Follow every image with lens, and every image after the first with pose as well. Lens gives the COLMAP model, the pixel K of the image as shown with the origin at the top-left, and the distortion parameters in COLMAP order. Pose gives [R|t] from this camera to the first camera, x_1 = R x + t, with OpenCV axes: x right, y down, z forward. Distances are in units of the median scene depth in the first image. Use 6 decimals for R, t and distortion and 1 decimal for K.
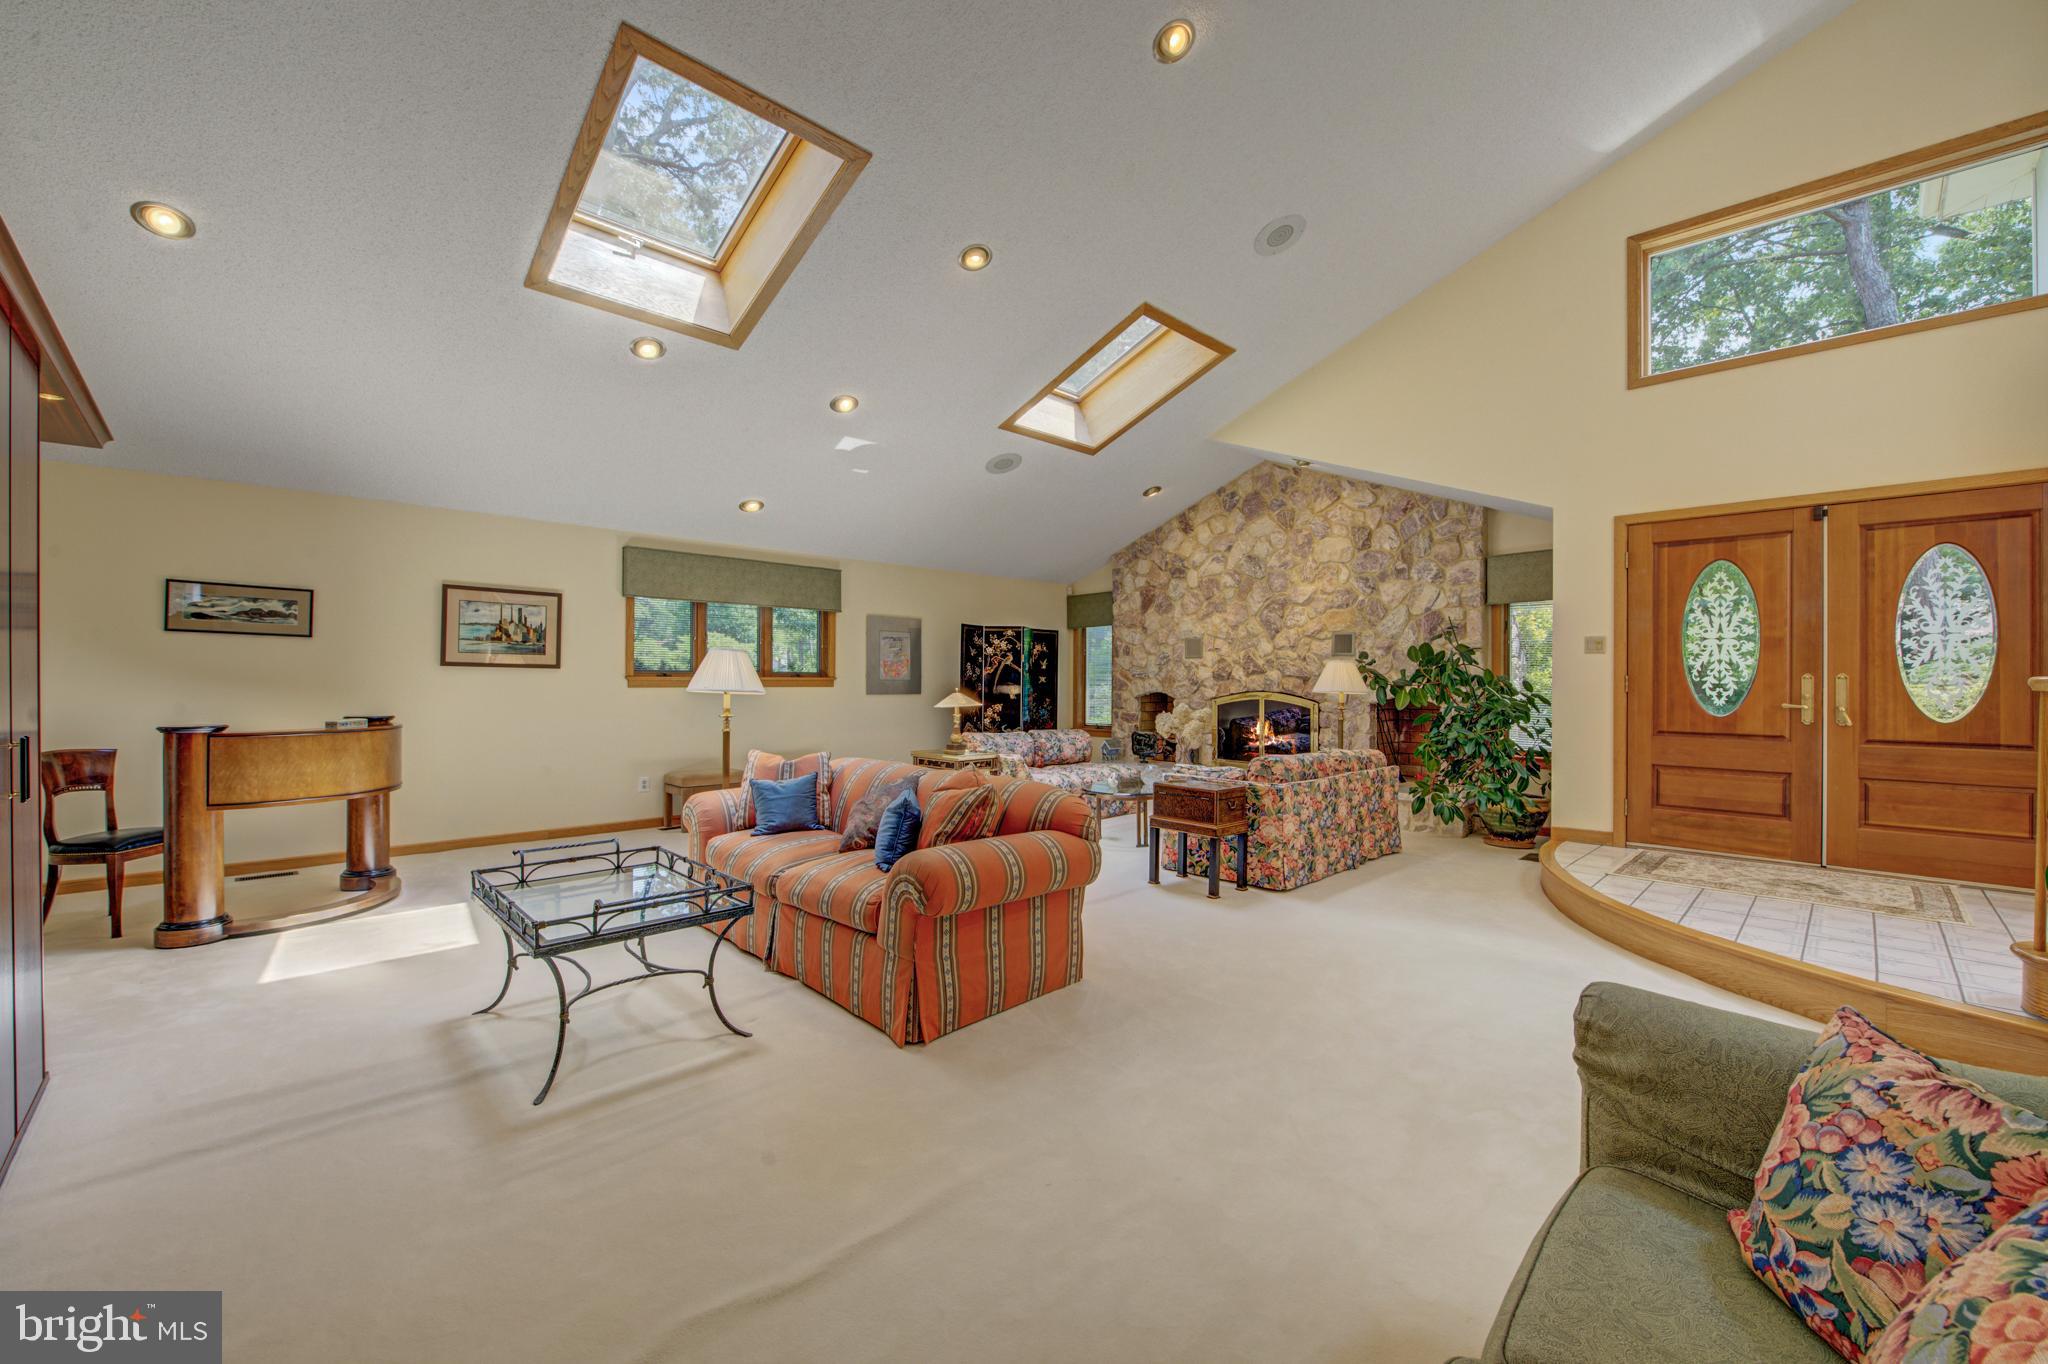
lens RADIAL K [[822.4, 0, 1023.5], [0, 822.4, 679.5], [0, 0, 1]] dist [-0.005647, -0.003062]
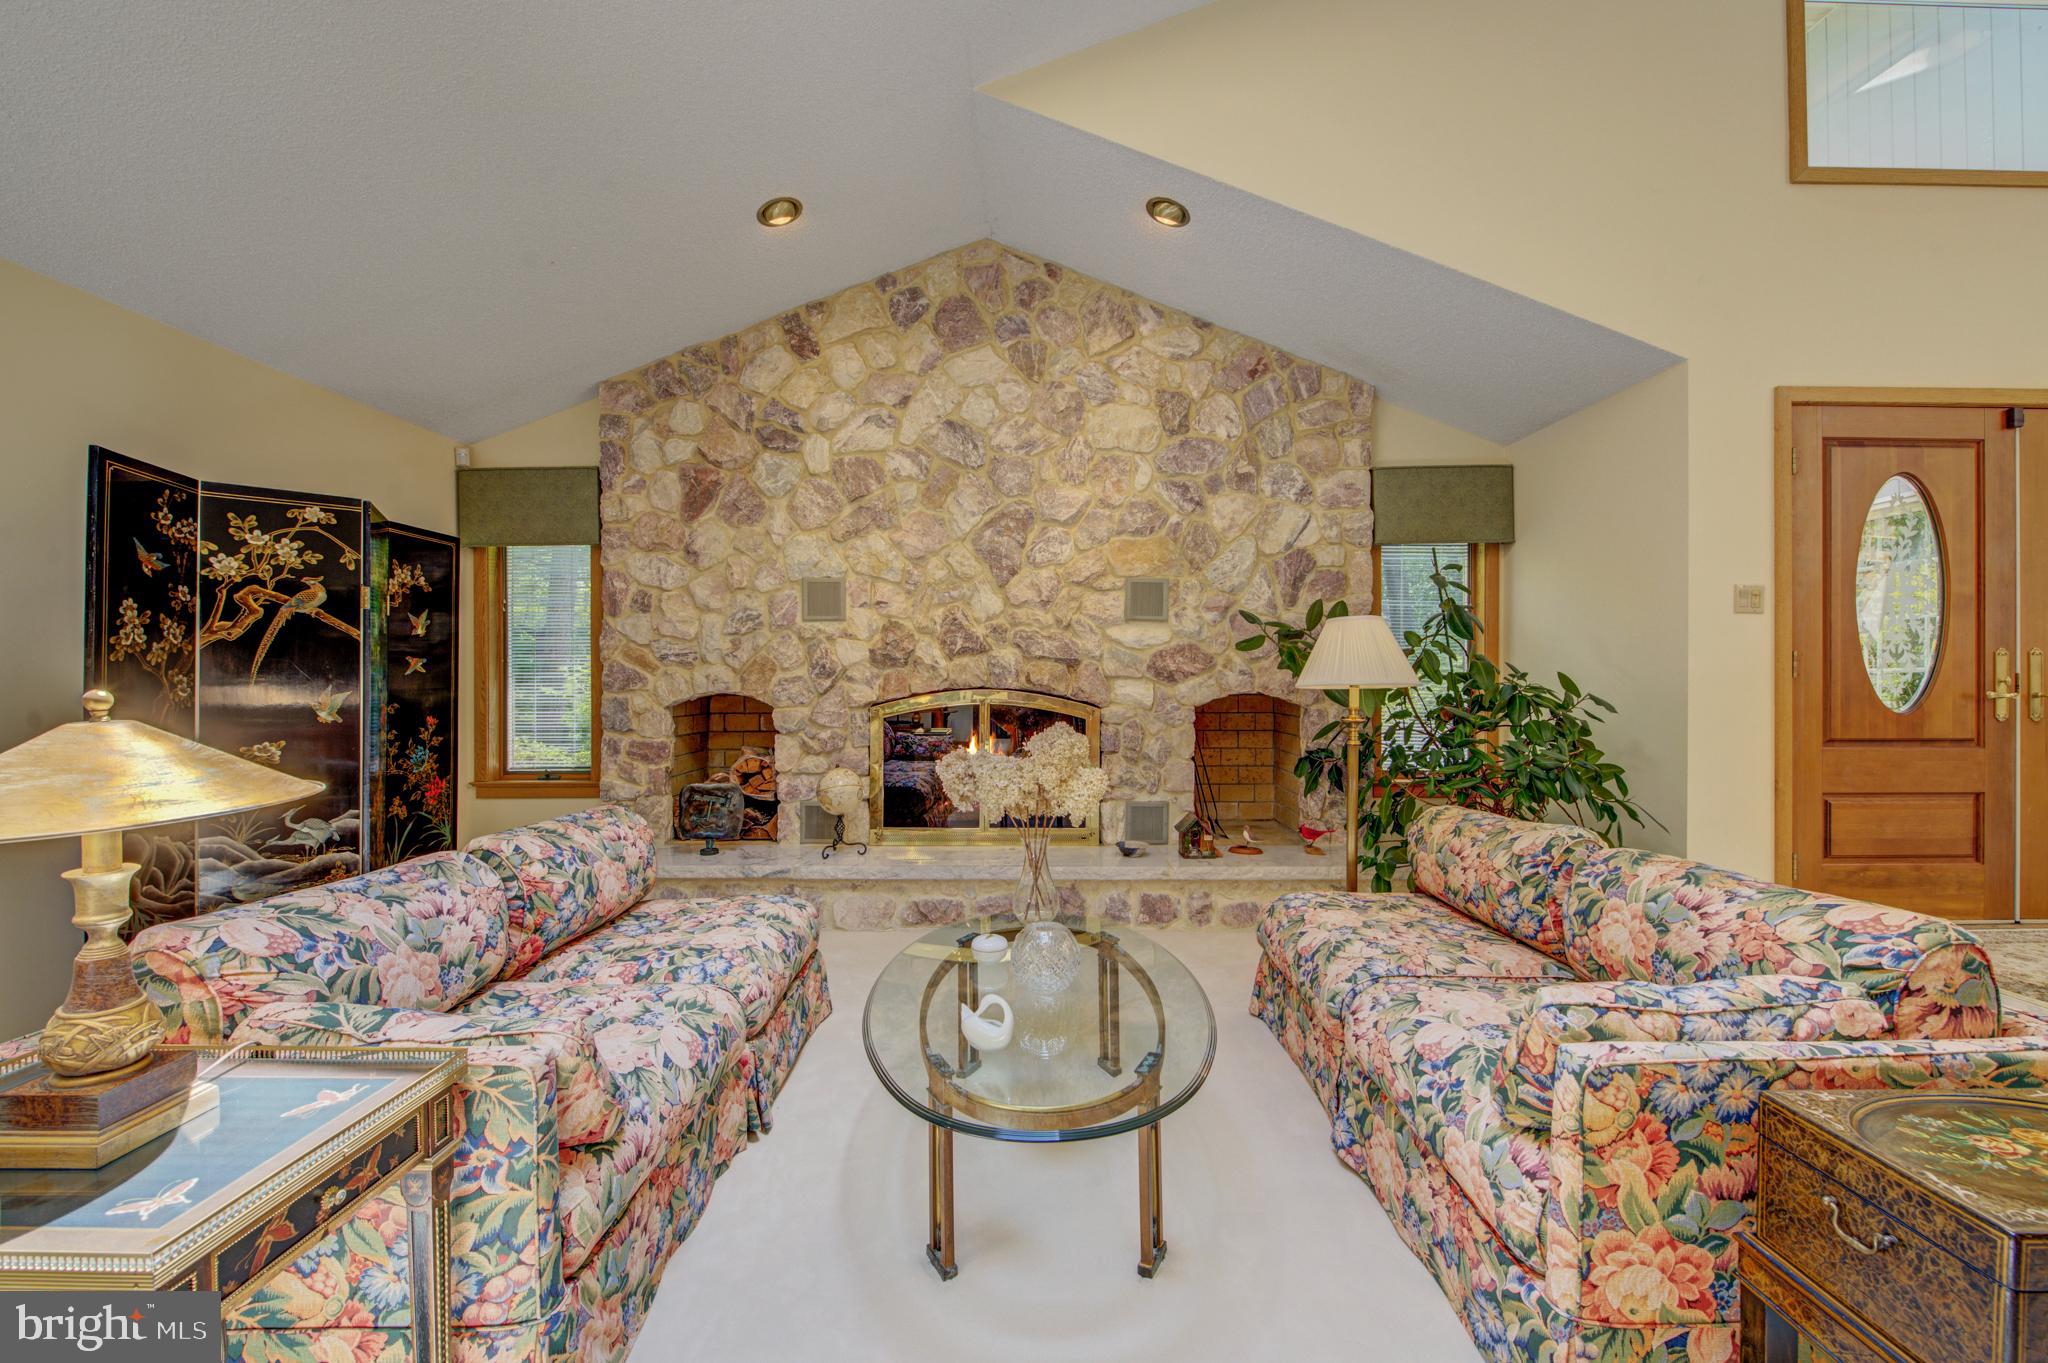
lens RADIAL K [[817.1, 0, 1031.3], [0, 817.1, 679.1], [0, 0, 1]] dist [-0.004651, -0.004291]
pose [[0.688332, -0.006098, 0.725370, -0.055756], [0.005181, 0.999980, 0.003490, 0.006942], [-0.725378, 0.001356, 0.688350, 0.606559]]
